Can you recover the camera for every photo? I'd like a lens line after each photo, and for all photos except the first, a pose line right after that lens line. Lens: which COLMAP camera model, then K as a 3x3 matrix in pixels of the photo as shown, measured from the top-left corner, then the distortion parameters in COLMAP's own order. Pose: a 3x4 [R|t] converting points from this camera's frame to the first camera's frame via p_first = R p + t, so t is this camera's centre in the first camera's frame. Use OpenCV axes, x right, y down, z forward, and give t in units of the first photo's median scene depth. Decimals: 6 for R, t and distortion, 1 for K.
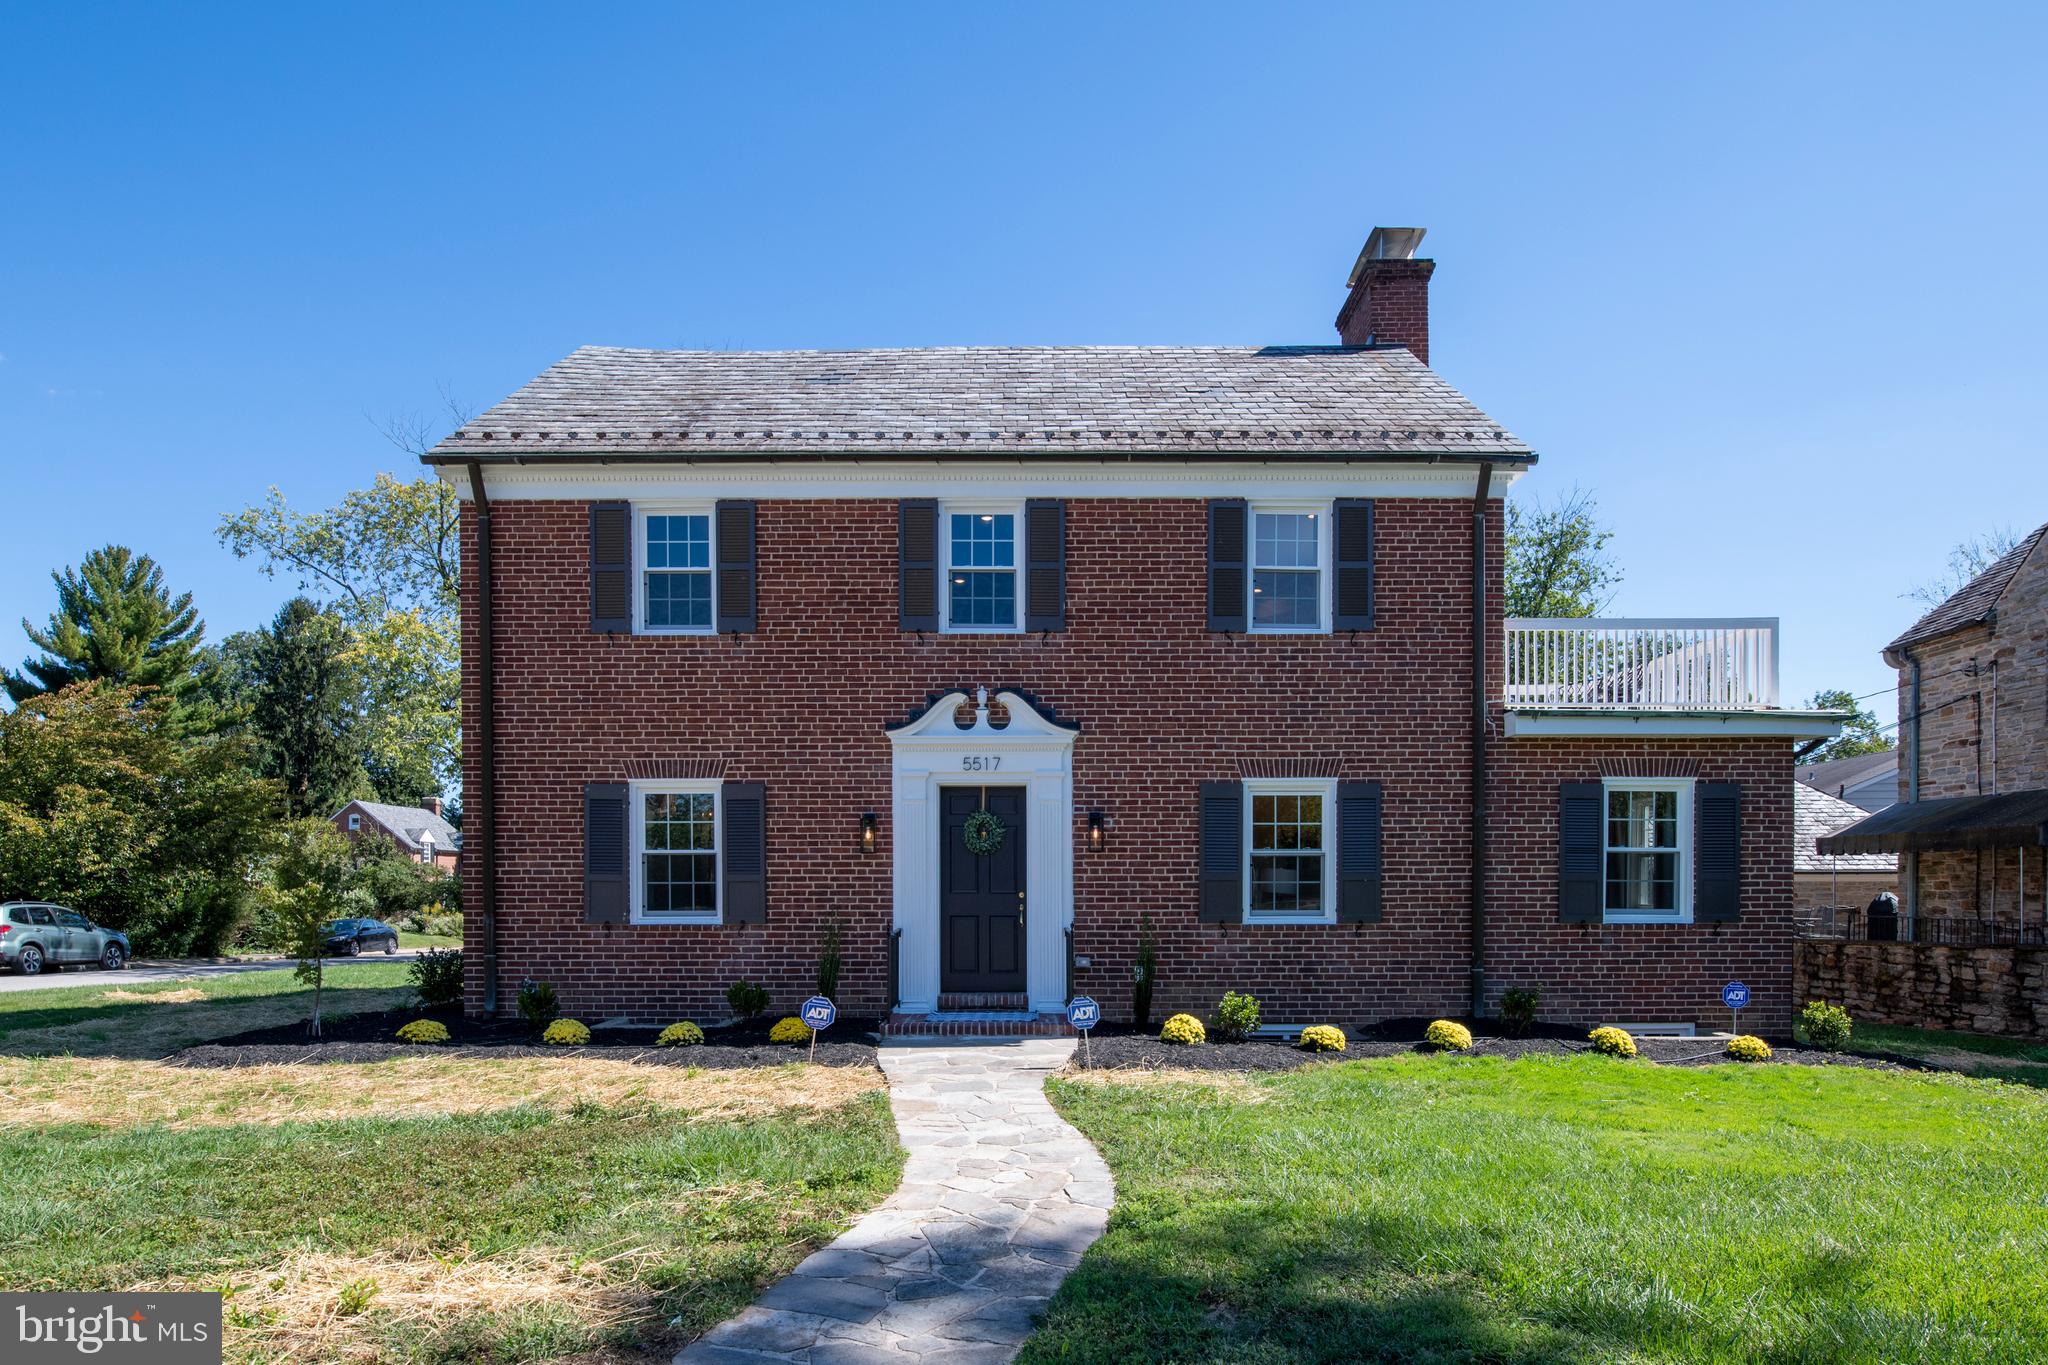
lens RADIAL K [[1042.9, 0, 988.0], [0, 1042.9, 841.1], [0, 0, 1]] dist [-0.000878, -0.000514]
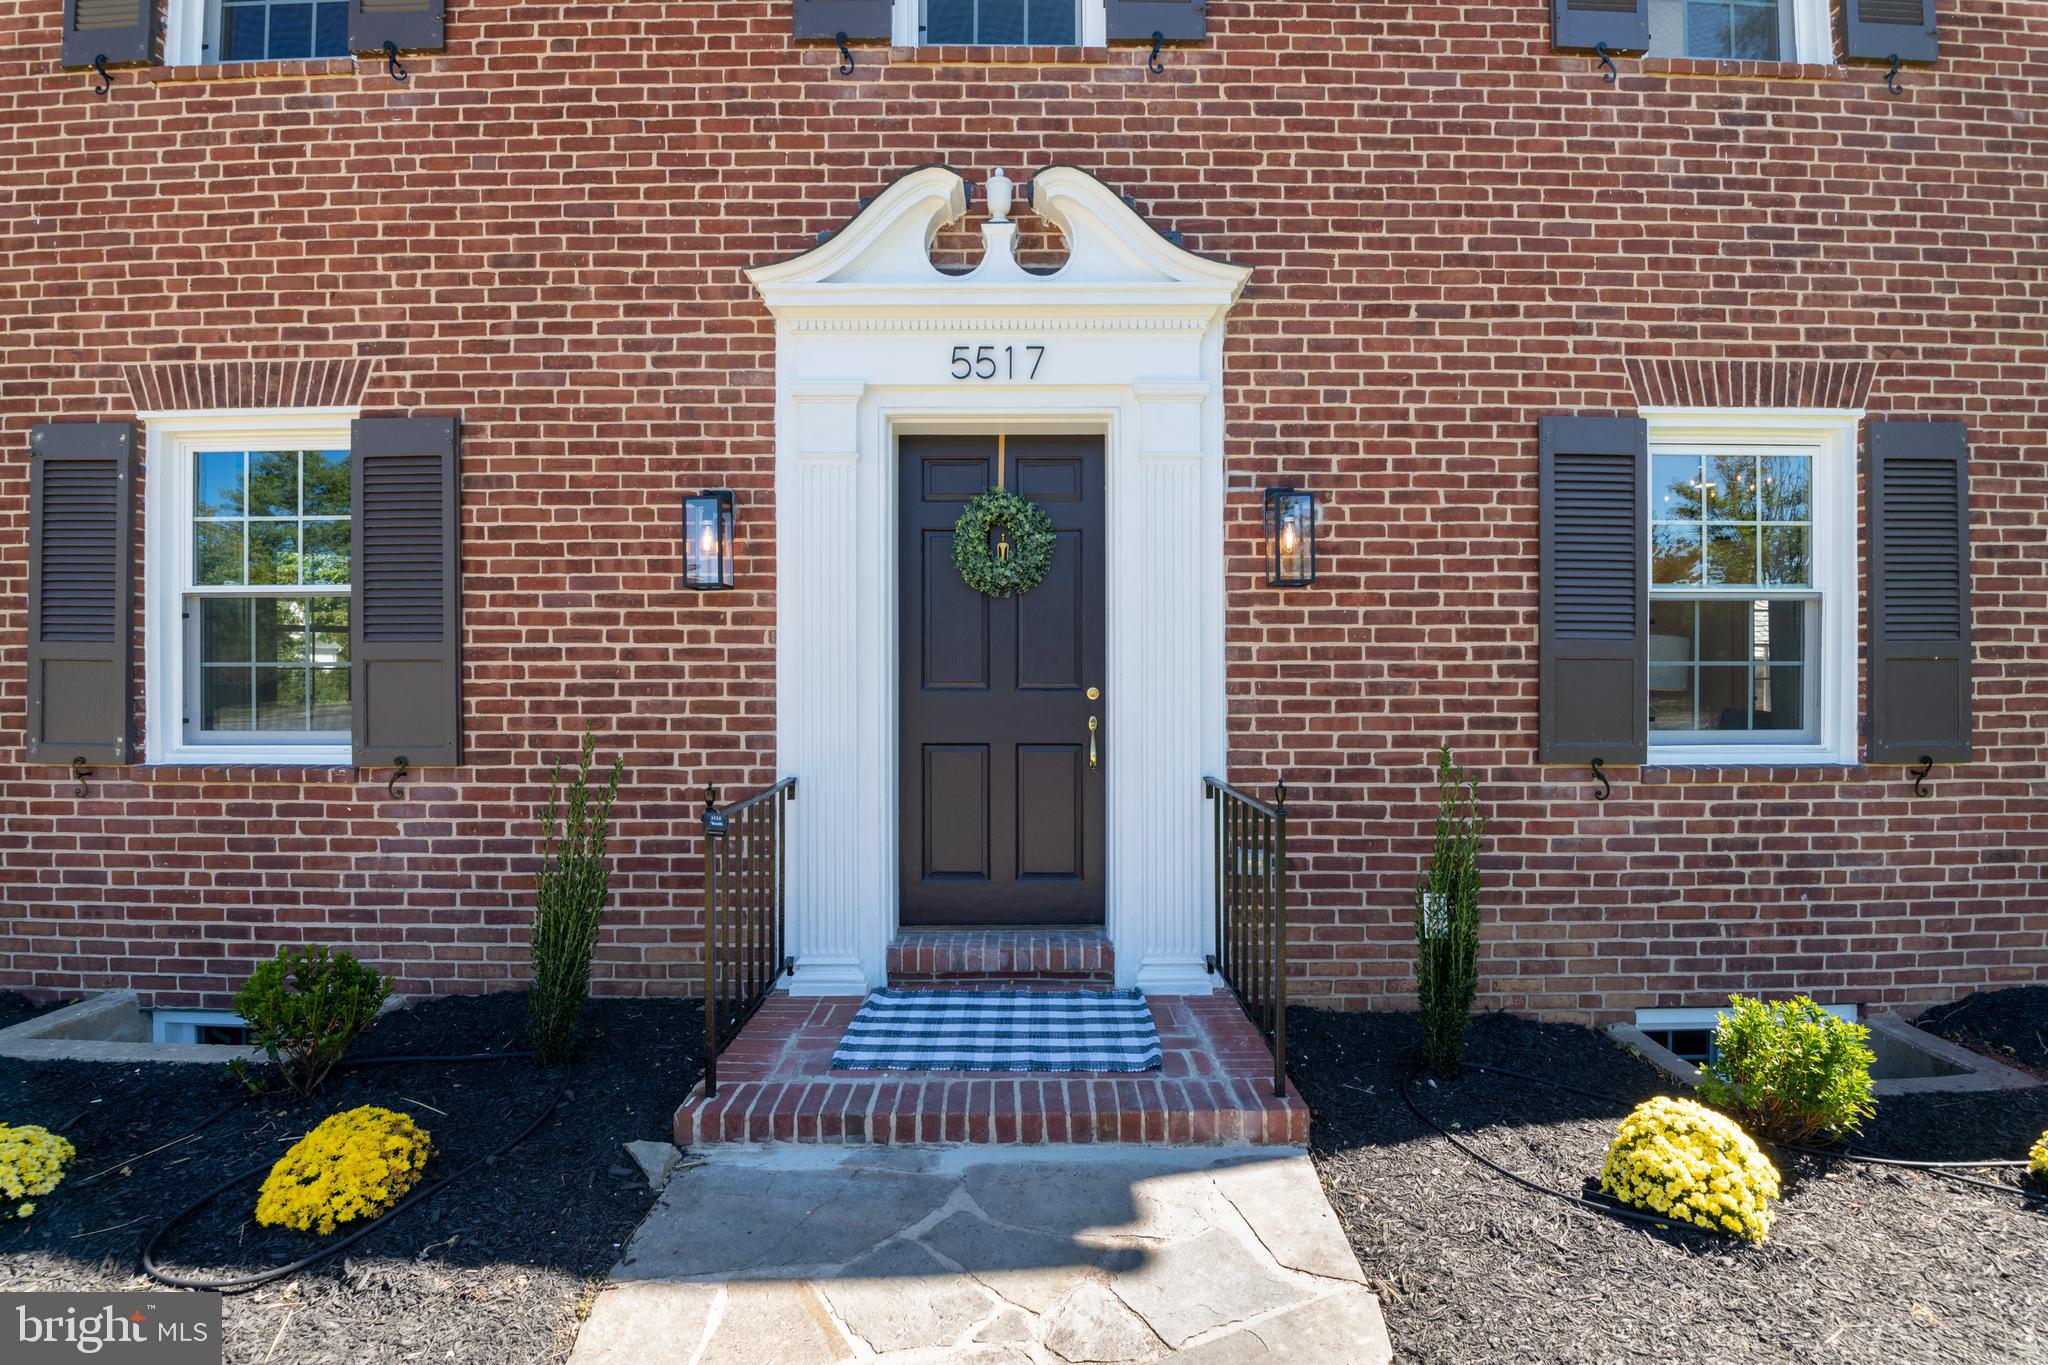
lens RADIAL K [[986.6, 0, 1024.0], [0, 986.6, 682.5], [0, 0, 1]] dist [-0.003049, -0.000578]
pose [[0.999689, 0.000558, 0.024927, -0.005391], [-0.001747, 0.998860, 0.047710, 0.028755], [-0.024872, -0.047739, 0.998550, 0.614819]]
